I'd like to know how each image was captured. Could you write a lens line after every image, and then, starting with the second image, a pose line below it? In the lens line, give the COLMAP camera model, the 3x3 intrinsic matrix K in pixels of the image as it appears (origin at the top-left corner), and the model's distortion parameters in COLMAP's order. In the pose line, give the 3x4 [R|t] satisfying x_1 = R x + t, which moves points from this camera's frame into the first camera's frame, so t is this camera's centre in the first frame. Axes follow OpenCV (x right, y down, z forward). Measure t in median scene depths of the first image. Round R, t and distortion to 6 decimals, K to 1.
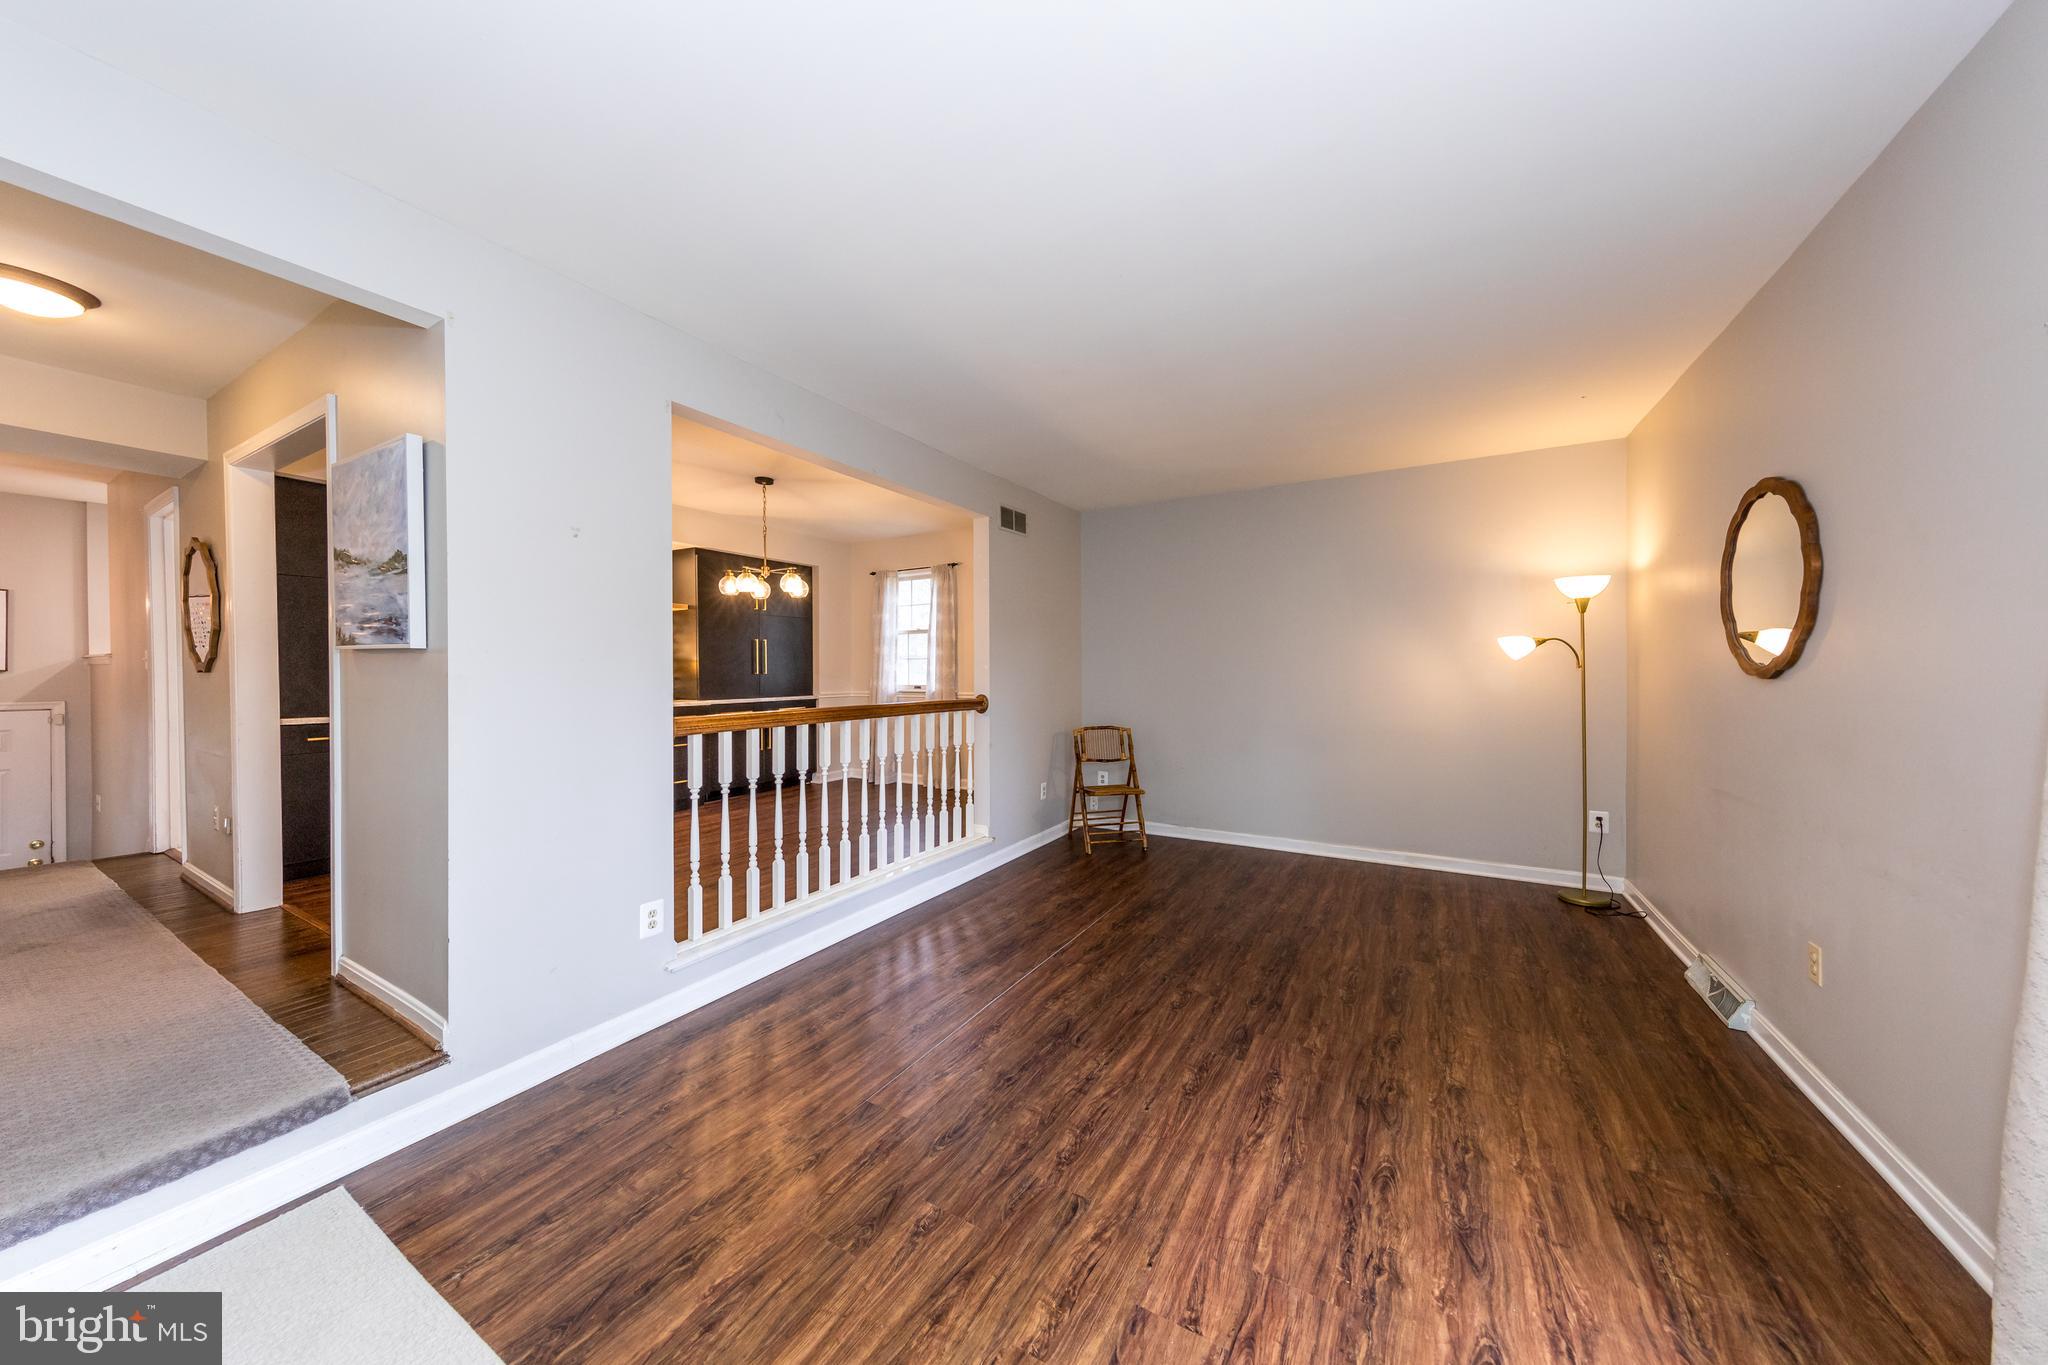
lens RADIAL K [[680.2, 0, 1024.2], [0, 680.2, 659.1], [0, 0, 1]] dist [0.001091, 0.000132]
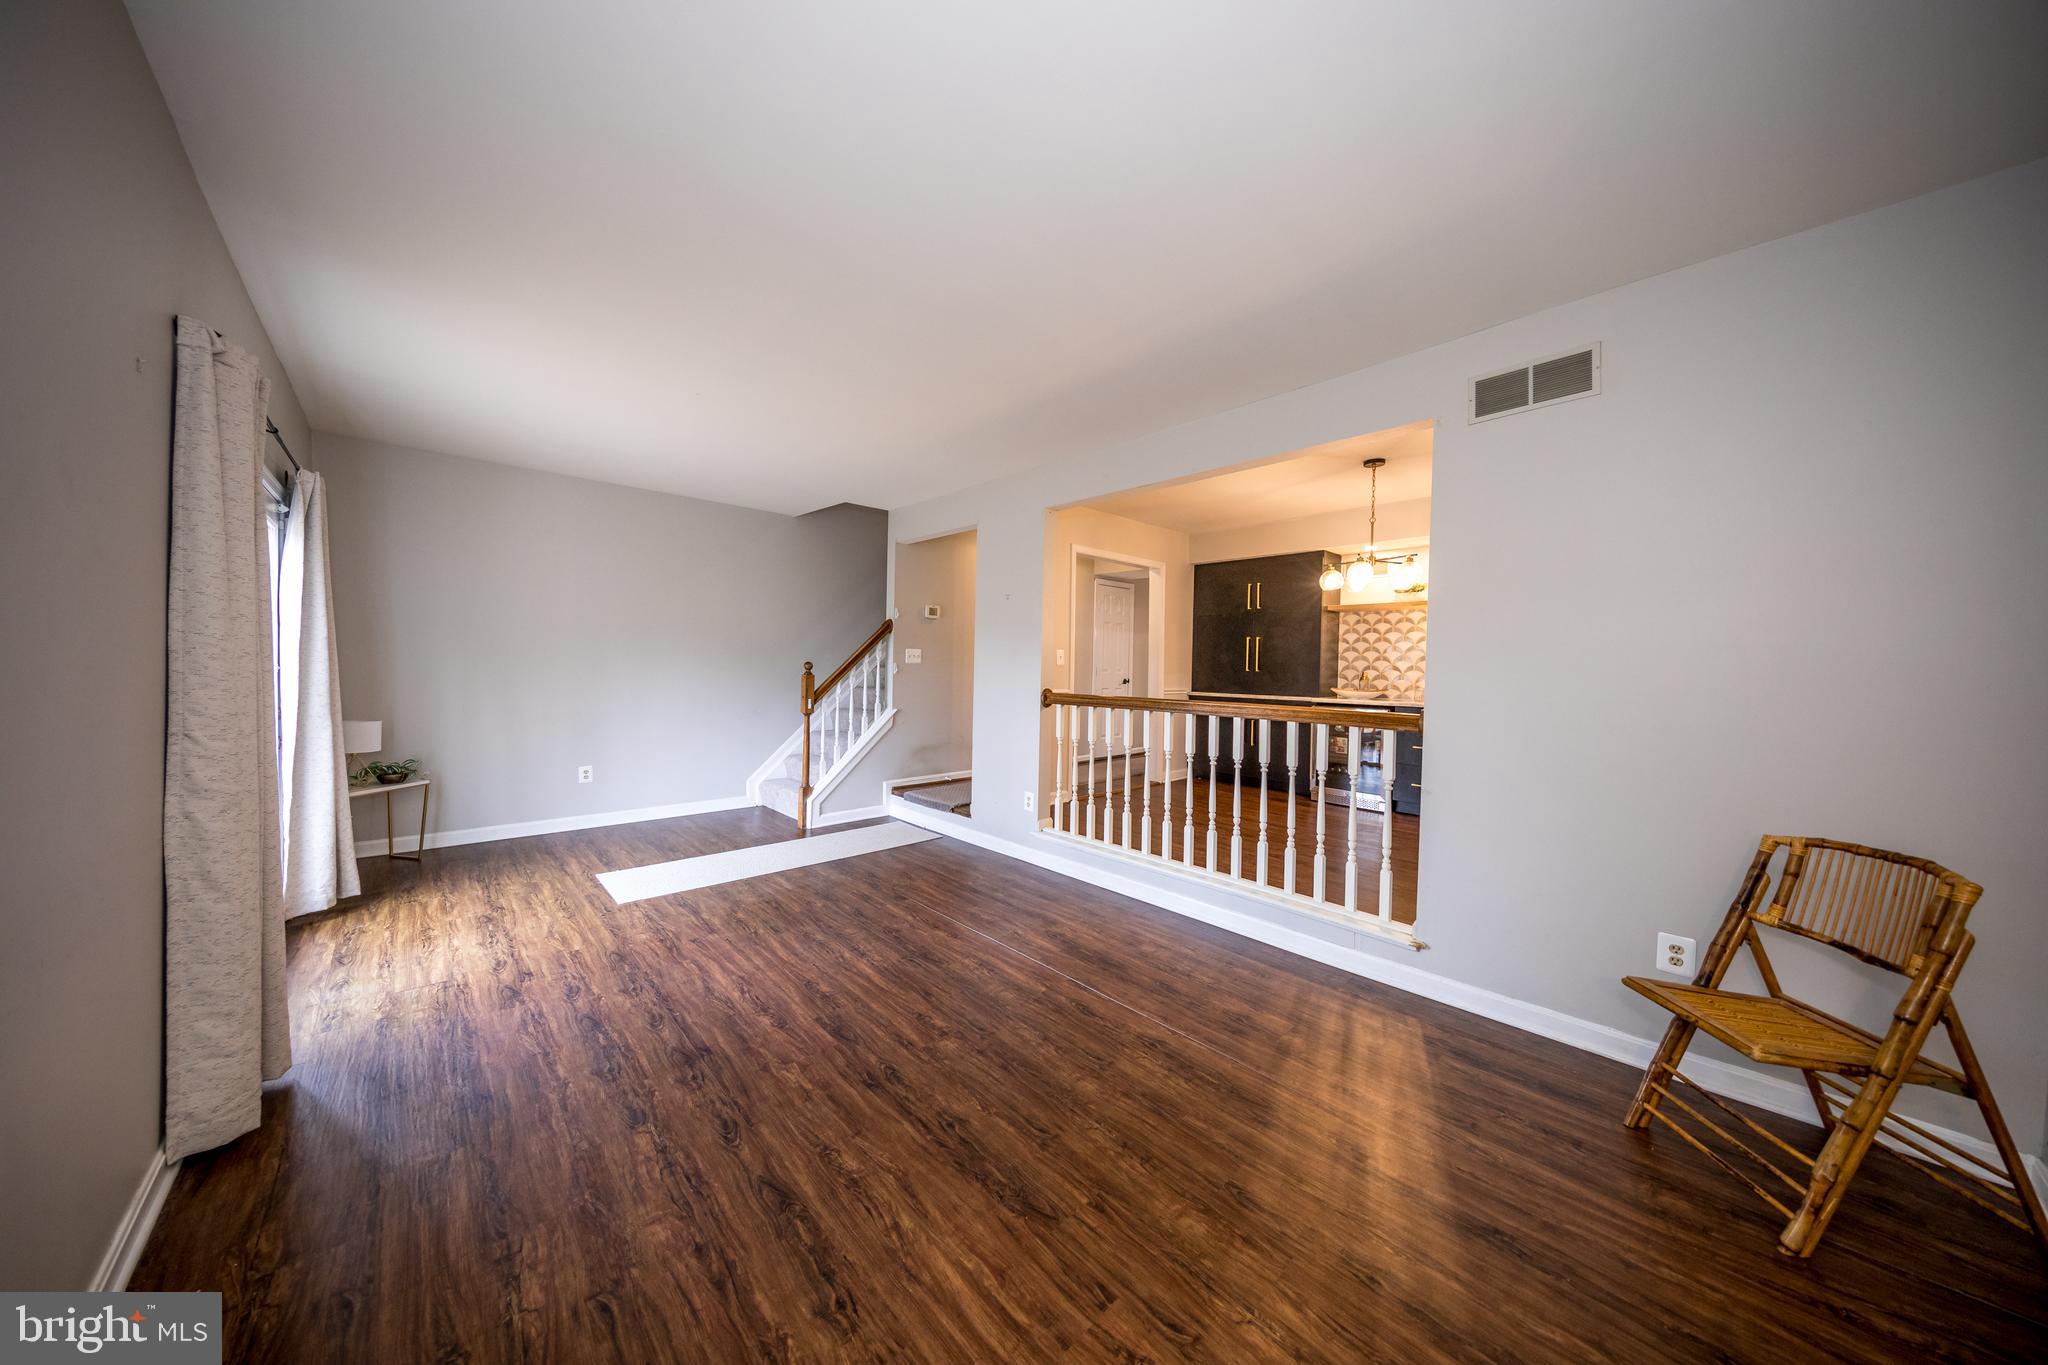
lens RADIAL K [[639.5, 0, 1018.0], [0, 639.5, 677.0], [0, 0, 1]] dist [-0.000229, -0.000119]
pose [[-0.281326, 0.021588, -0.959369, 1.153775], [0.000672, 0.999751, 0.022299, 0.009885], [0.959612, 0.005628, -0.281271, 1.528533]]
